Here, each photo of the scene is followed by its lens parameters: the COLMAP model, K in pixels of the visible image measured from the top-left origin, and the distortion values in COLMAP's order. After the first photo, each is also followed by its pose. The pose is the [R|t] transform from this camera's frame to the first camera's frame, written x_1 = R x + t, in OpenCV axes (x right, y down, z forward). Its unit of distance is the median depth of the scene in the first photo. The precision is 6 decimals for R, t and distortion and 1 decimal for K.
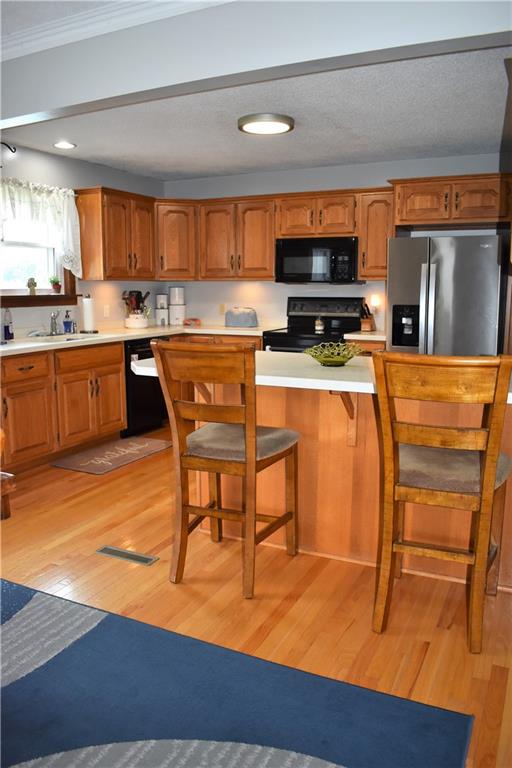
lens RADIAL K [[597.2, 0, 256.2], [0, 597.2, 381.7], [0, 0, 1]] dist [-0.088359, 0.011622]
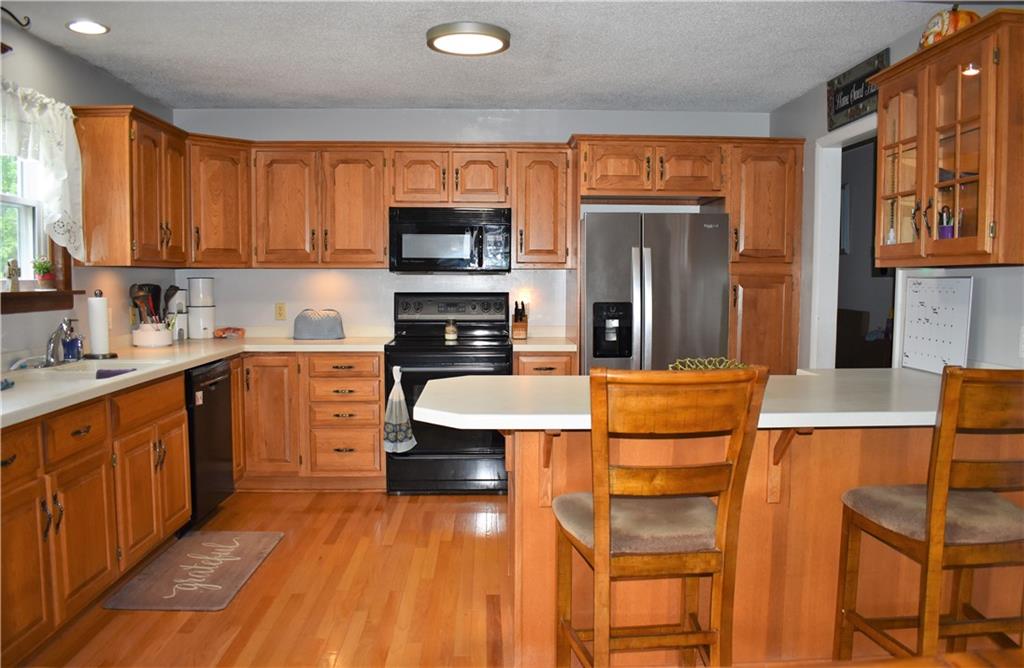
lens RADIAL K [[806.4, 0, 513.3], [0, 806.4, 335.2], [0, 0, 1]] dist [-0.073053, -0.000642]
pose [[0.881589, -0.031412, 0.470972, -0.302083], [0.070901, 0.995275, -0.066333, -0.027130], [-0.466663, 0.091871, 0.879650, 0.156651]]
